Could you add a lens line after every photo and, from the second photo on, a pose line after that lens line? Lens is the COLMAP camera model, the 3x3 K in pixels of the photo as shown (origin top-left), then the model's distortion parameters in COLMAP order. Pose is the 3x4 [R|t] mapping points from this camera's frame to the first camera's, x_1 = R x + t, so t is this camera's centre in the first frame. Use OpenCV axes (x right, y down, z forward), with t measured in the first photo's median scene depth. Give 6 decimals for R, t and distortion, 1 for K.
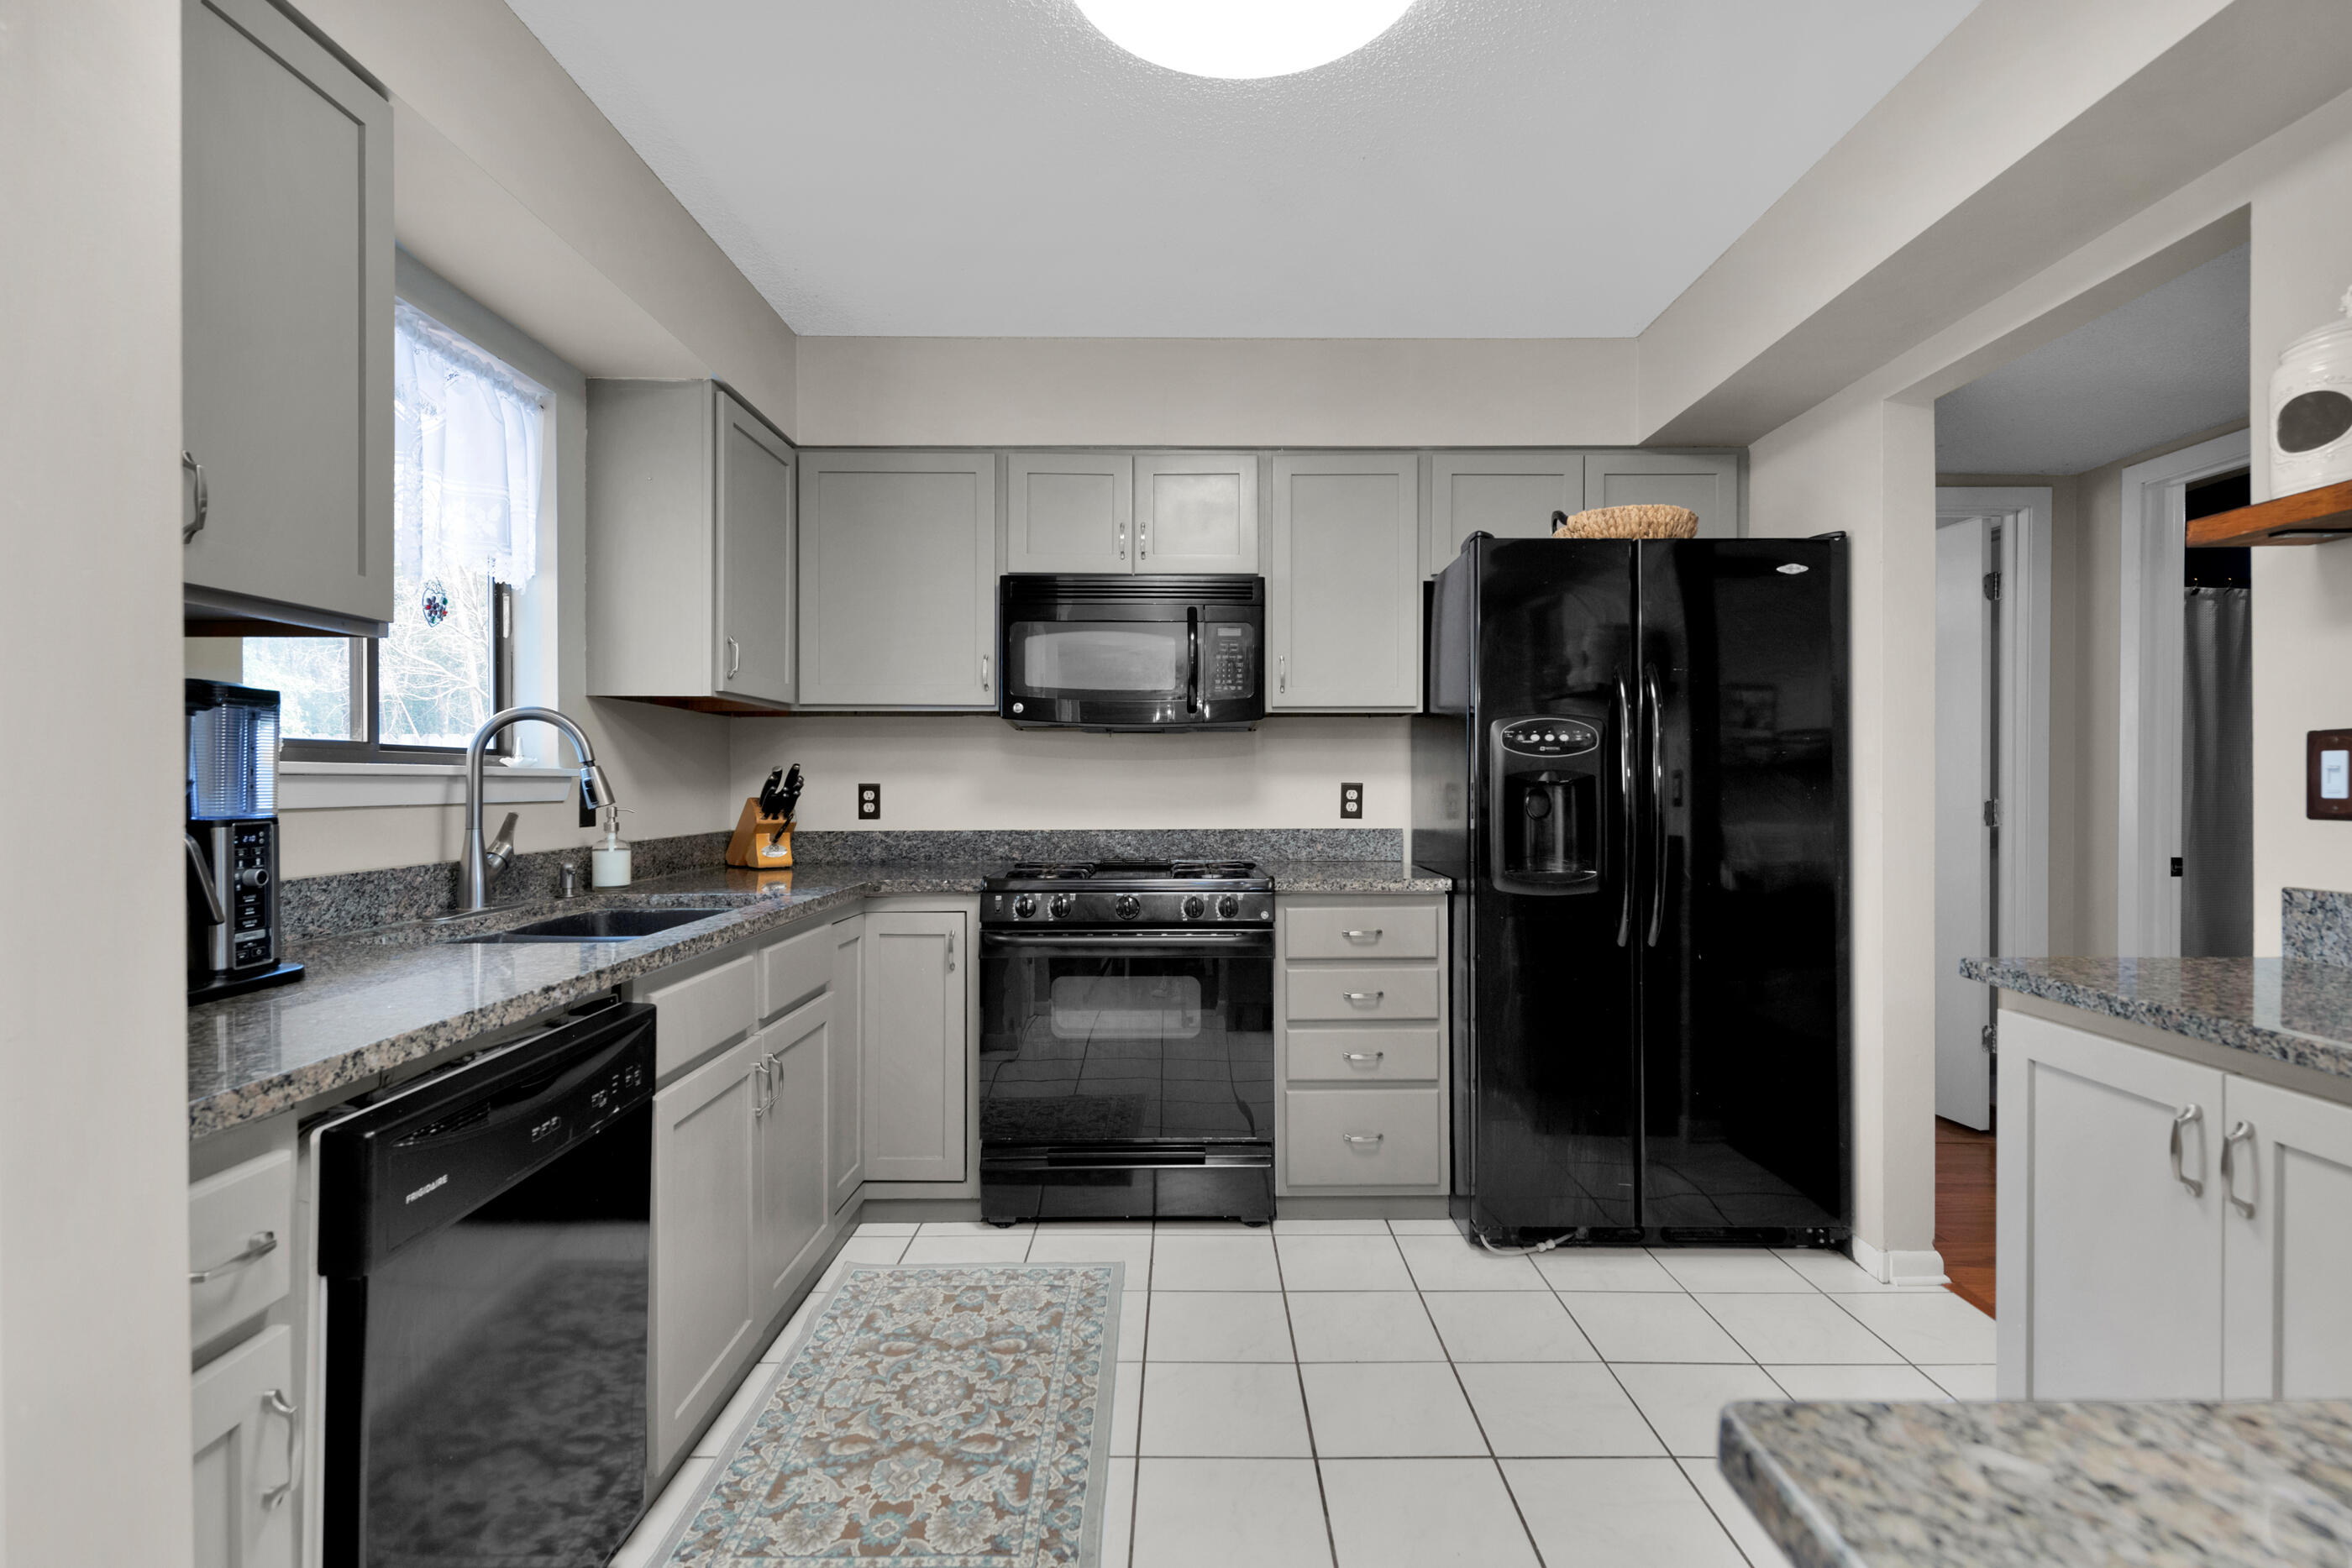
lens RADIAL K [[1105.7, 0, 1200.5], [0, 1105.7, 783.9], [0, 0, 1]] dist [0.020968, -0.009394]
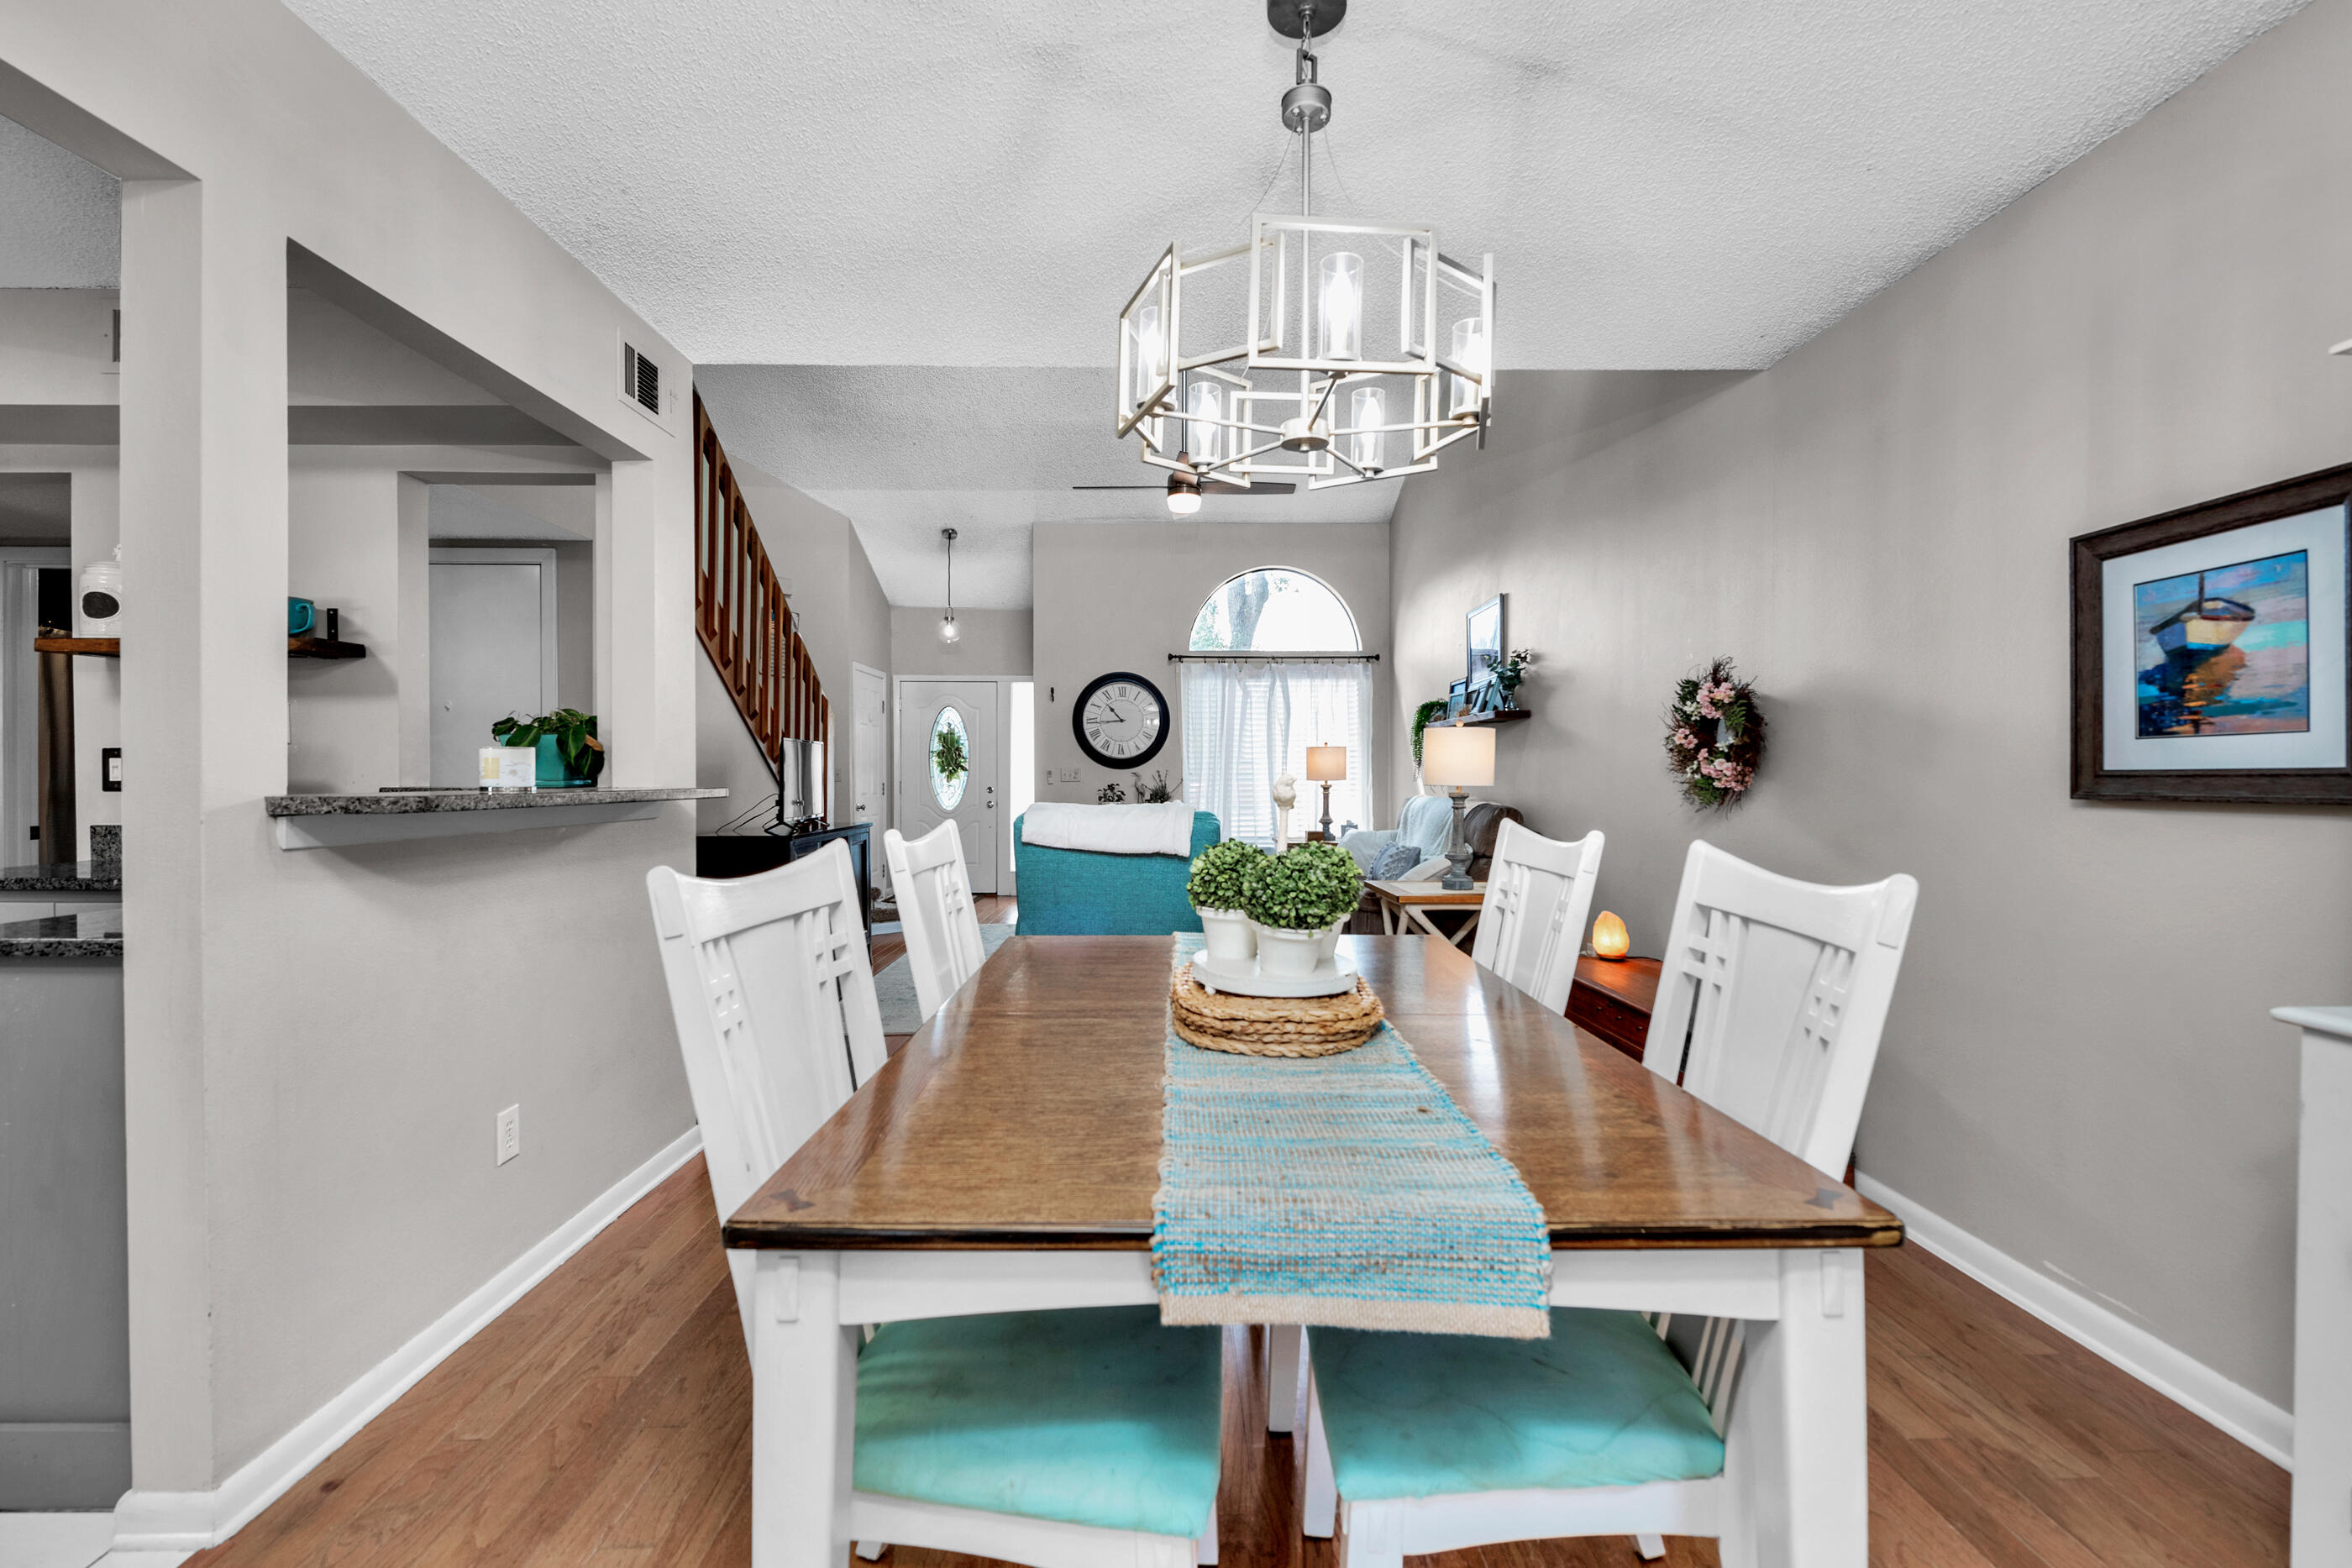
lens RADIAL K [[998.8, 0, 1186.5], [0, 998.8, 776.8], [0, 0, 1]] dist [0.019054, -0.007484]
pose [[0.006276, -0.002845, 0.999976, -0.459204], [0.004159, 0.999987, 0.002818, 0.004462], [-0.999972, 0.004142, 0.006288, -0.539007]]
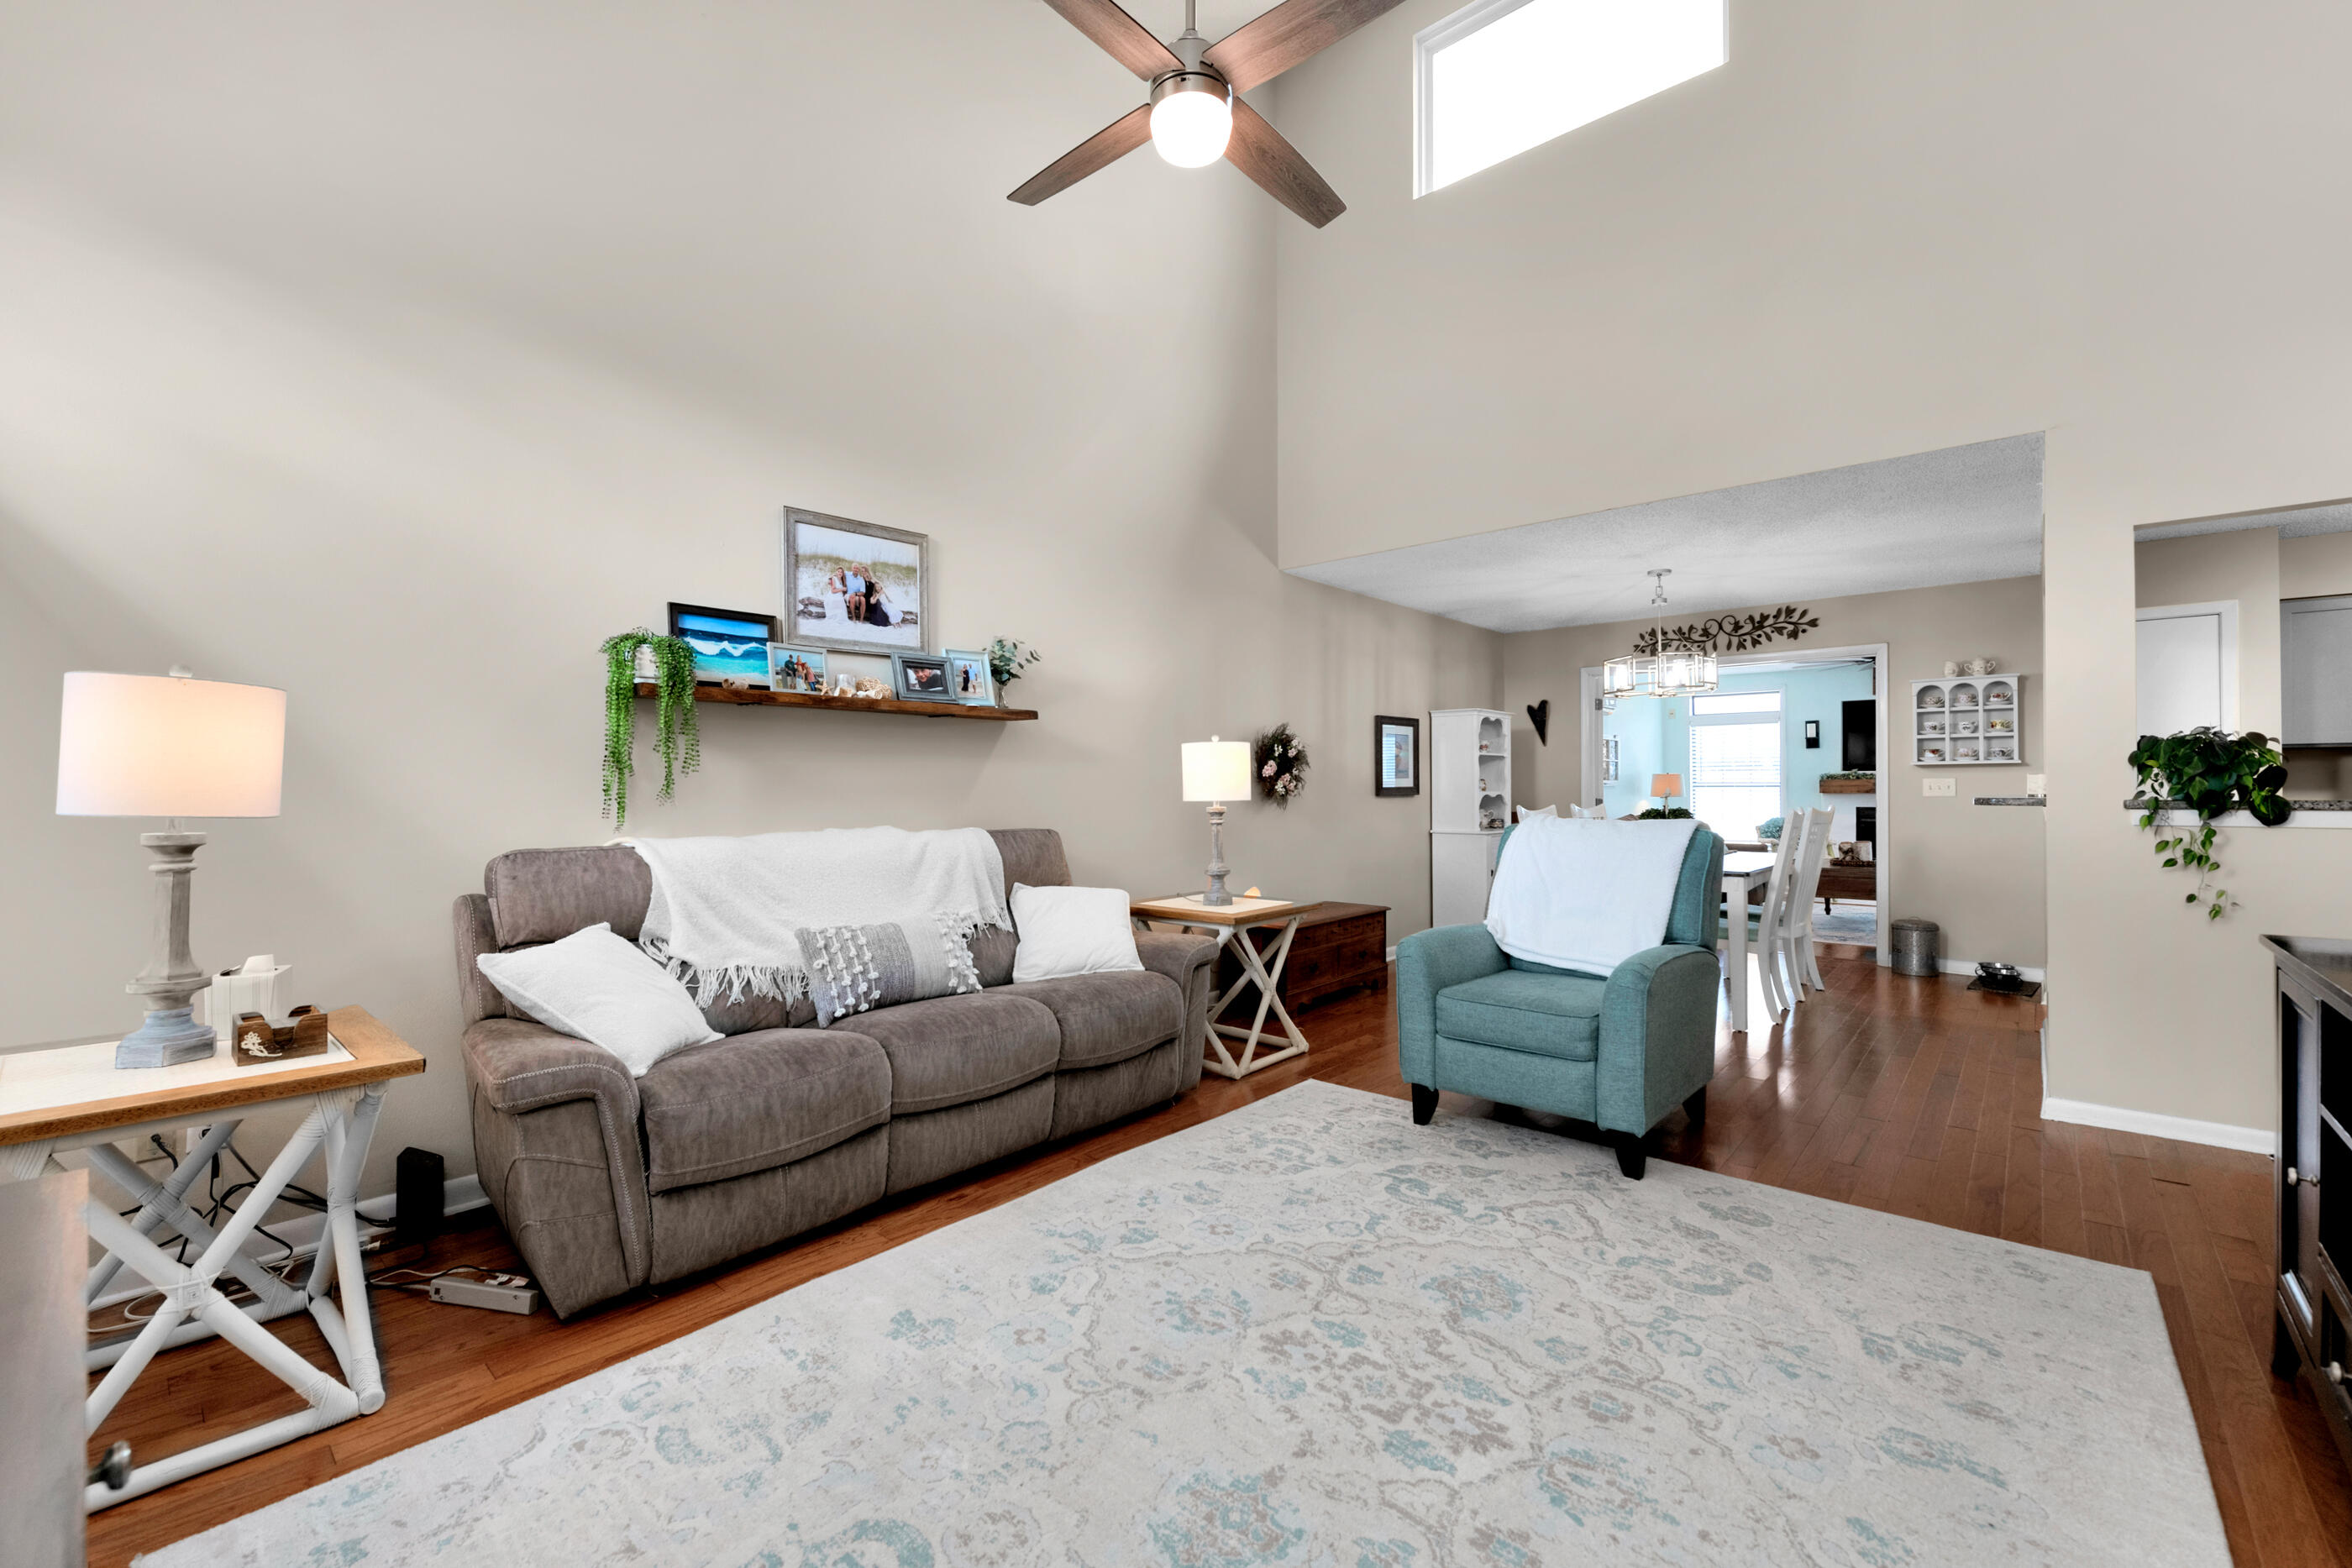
lens RADIAL K [[974.8, 0, 1200.8], [0, 974.8, 782.2], [0, 0, 1]] dist [-0.000437, -0.000162]
pose [[-0.671342, -0.004621, -0.741133, 2.130083], [-0.001966, 0.999988, -0.004455, 0.003081], [0.741145, -0.001534, -0.671343, 0.008141]]
